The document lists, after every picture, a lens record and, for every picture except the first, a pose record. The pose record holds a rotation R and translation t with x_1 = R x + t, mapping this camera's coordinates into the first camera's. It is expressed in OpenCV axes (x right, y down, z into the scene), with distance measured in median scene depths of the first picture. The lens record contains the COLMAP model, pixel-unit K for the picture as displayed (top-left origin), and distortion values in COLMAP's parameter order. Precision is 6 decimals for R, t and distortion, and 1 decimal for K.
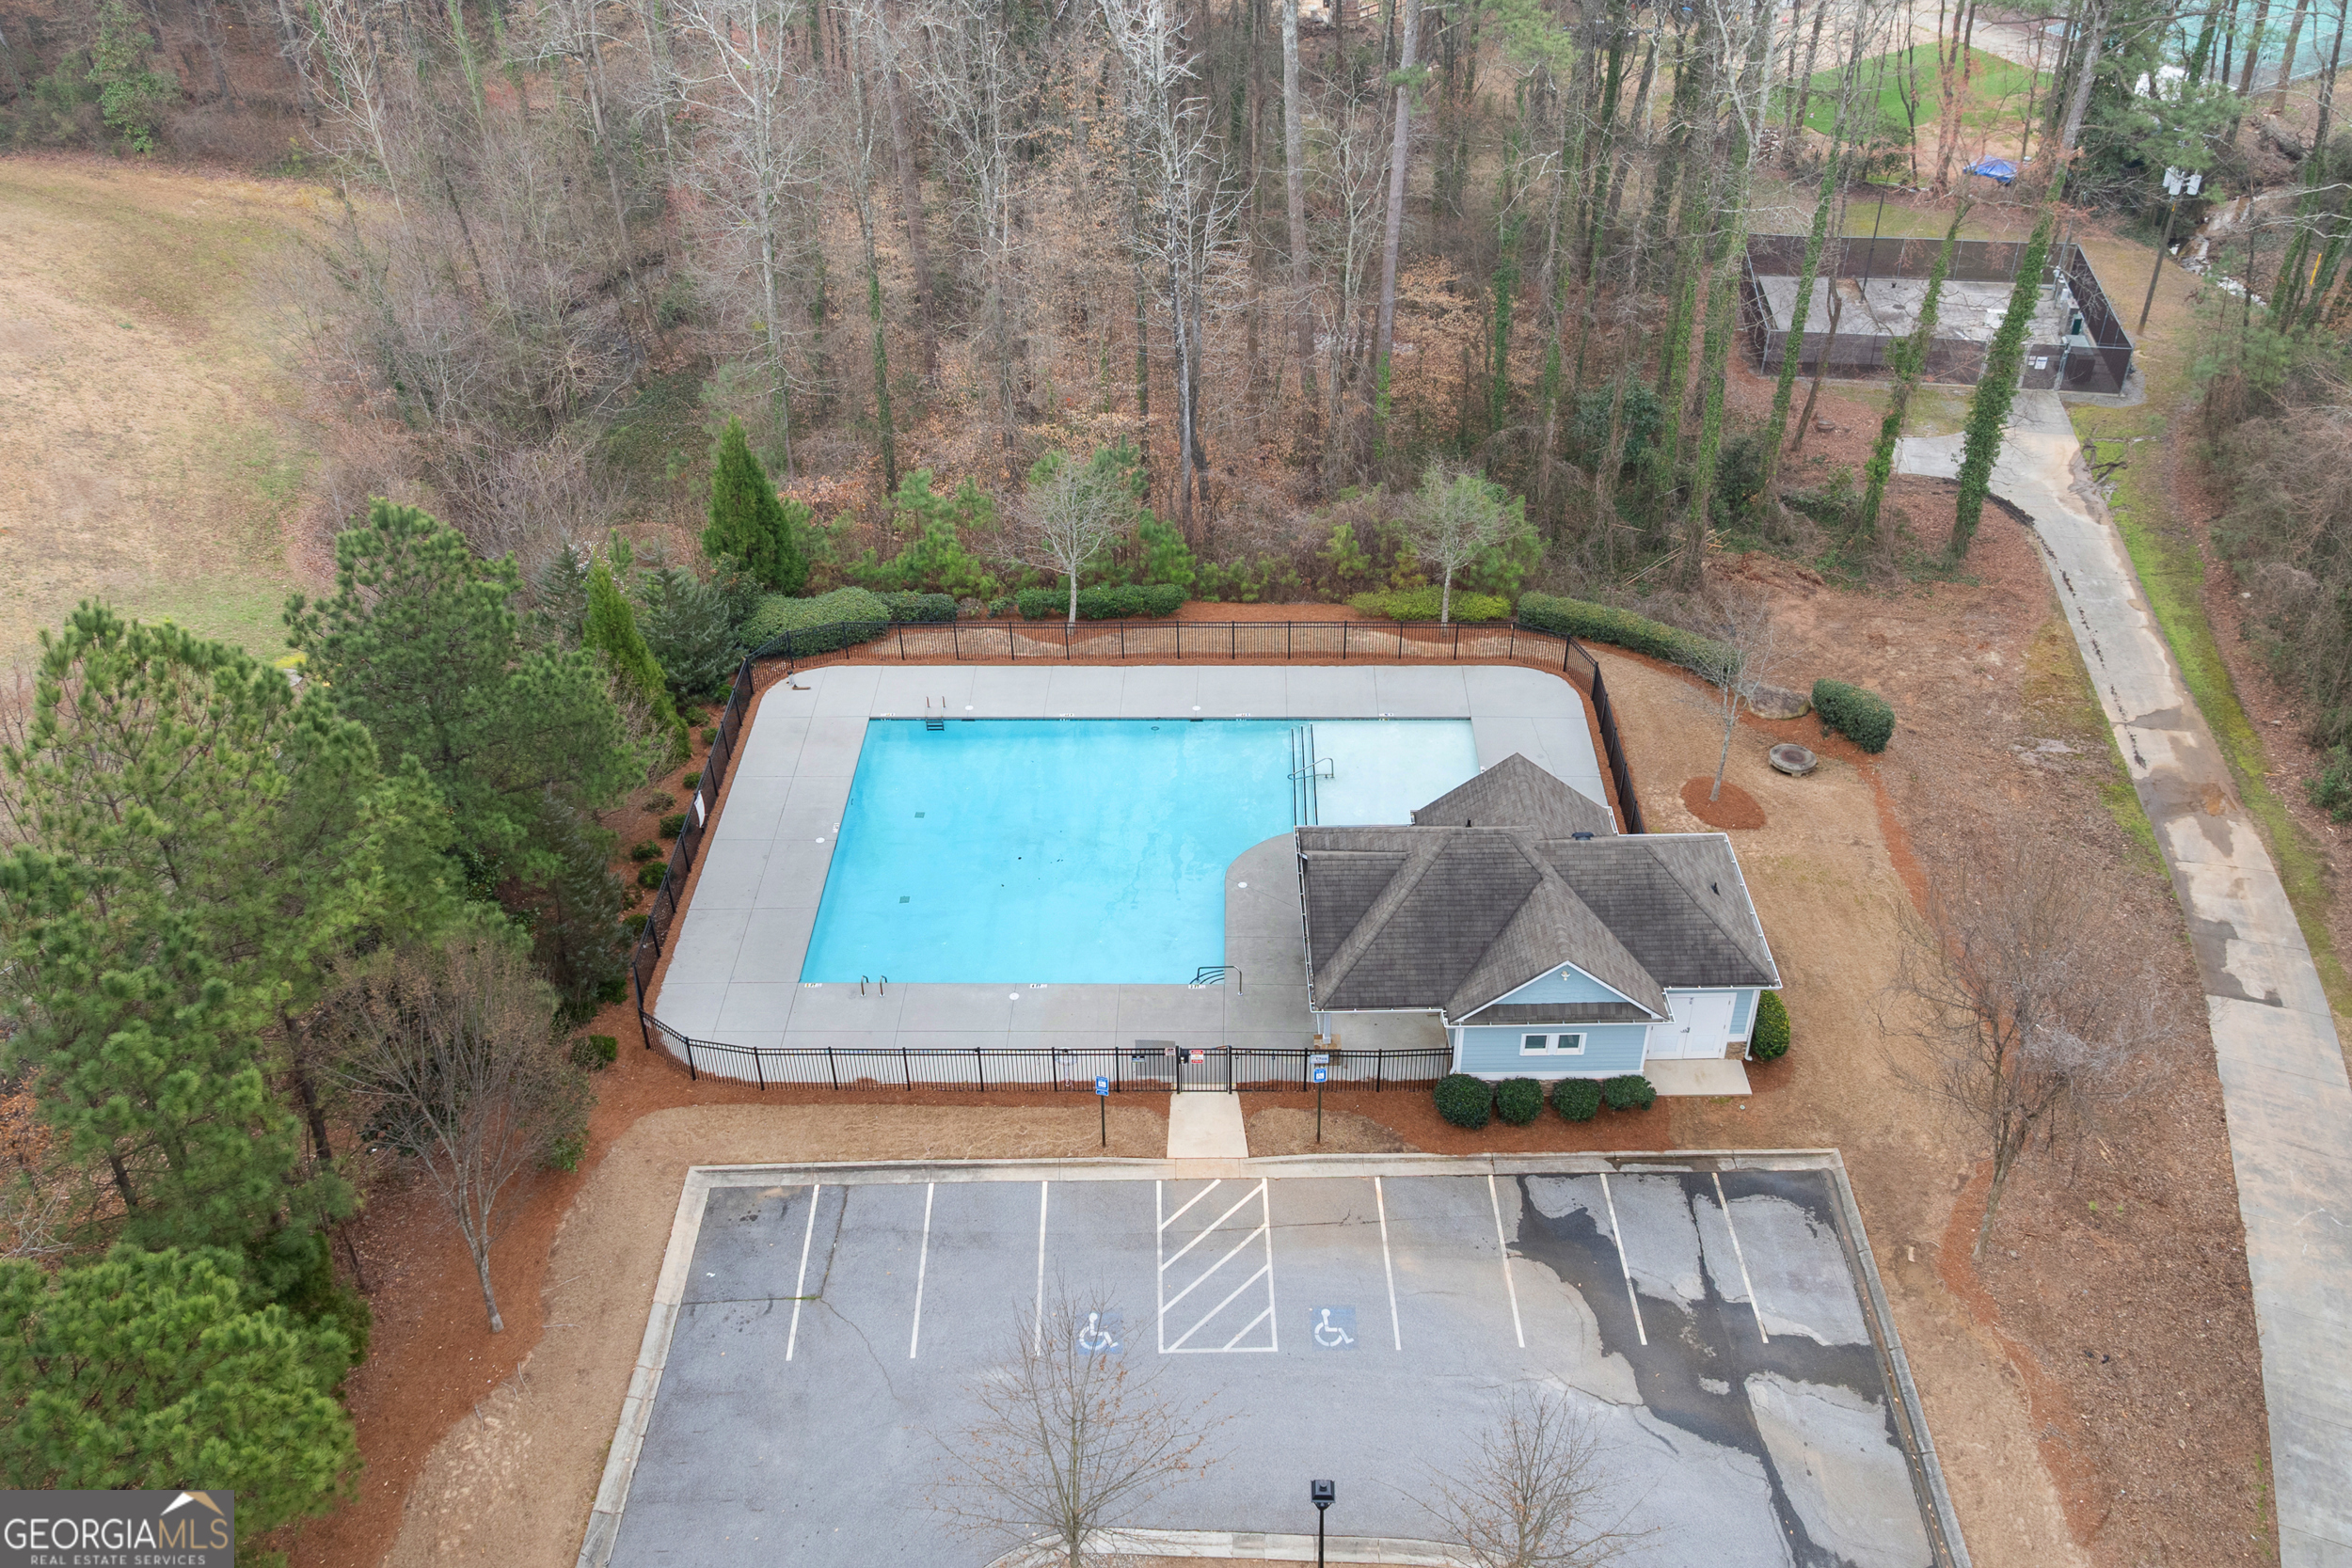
lens RADIAL K [[1994.9, 0, 1177.8], [0, 1994.9, 792.6], [0, 0, 1]] dist [-0.008458, -0.012714]
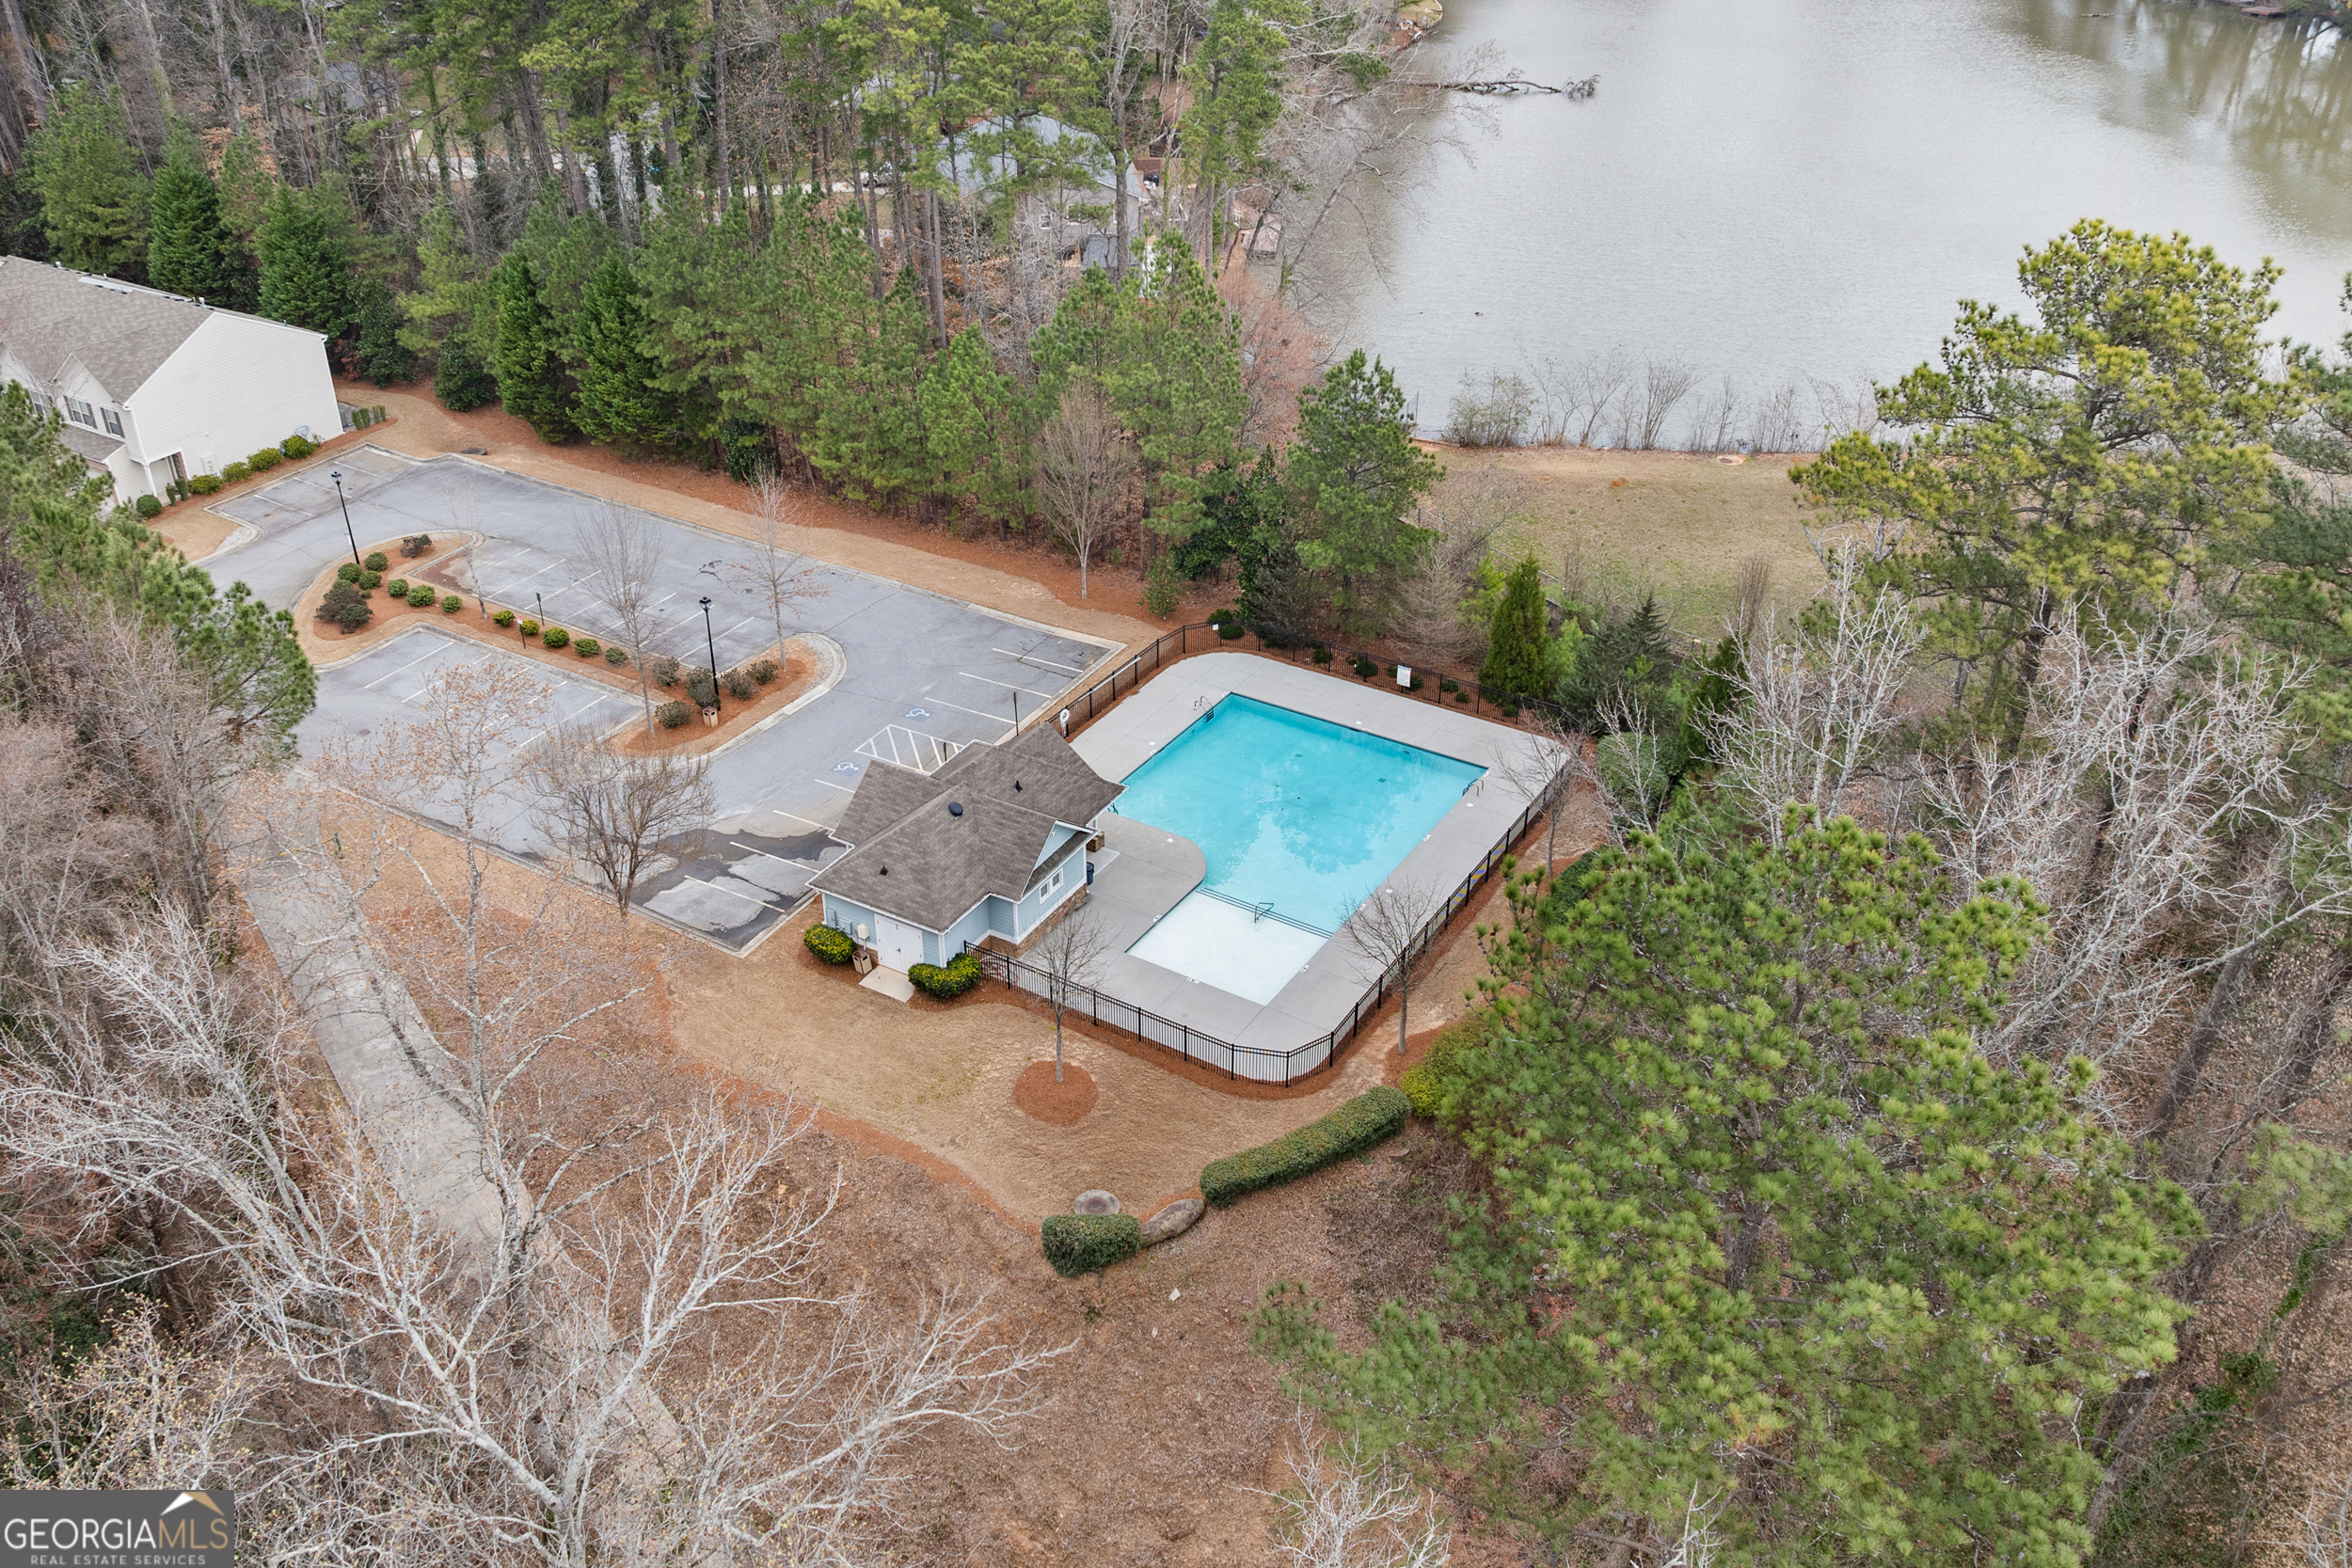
lens RADIAL K [[1994.9, 0, 1177.8], [0, 1994.9, 792.6], [0, 0, 1]] dist [-0.008458, -0.012714]
pose [[-0.512428, 0.455299, -0.728094, 1.231096], [-0.514747, 0.515804, 0.684823, -1.112852], [0.687353, 0.725706, -0.029949, 1.207850]]
